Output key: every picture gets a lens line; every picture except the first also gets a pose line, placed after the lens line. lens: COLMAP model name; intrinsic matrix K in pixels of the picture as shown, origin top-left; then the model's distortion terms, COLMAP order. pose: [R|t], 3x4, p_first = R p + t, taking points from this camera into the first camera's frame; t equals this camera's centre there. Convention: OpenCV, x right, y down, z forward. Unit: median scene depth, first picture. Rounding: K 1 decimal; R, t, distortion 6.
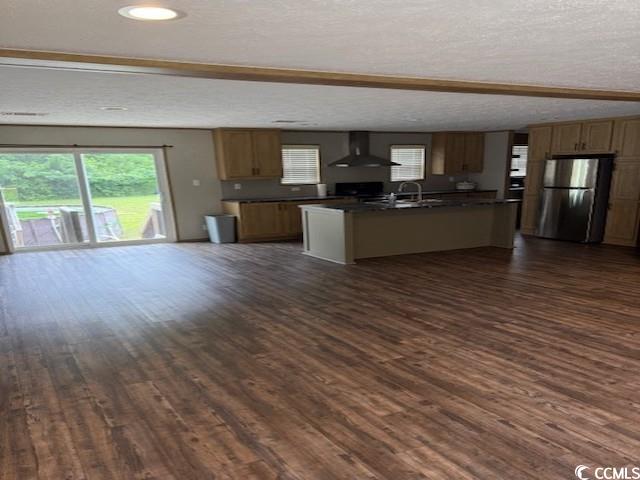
lens RADIAL K [[597.2, 0, 320.0], [0, 597.2, 240.0], [0, 0, 1]] dist [0.088170, -0.009337]
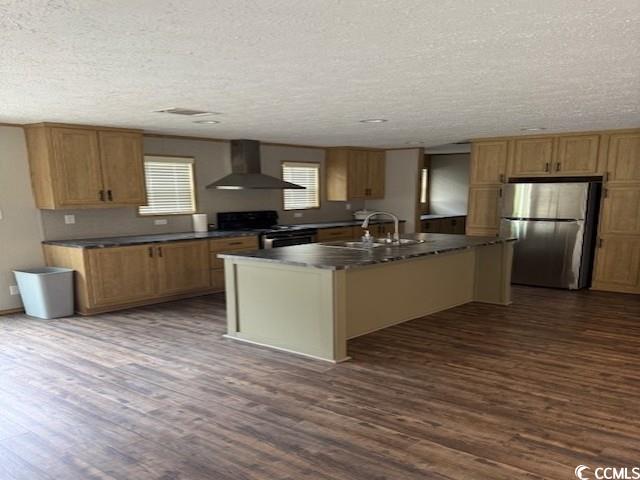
lens RADIAL K [[597.2, 0, 320.0], [0, 597.2, 240.0], [0, 0, 1]] dist [0.088170, -0.009337]
pose [[0.937237, -0.021473, 0.348032, -0.114340], [0.035795, 0.998754, -0.034773, -0.037651], [-0.346851, 0.045048, 0.936838, 0.329857]]
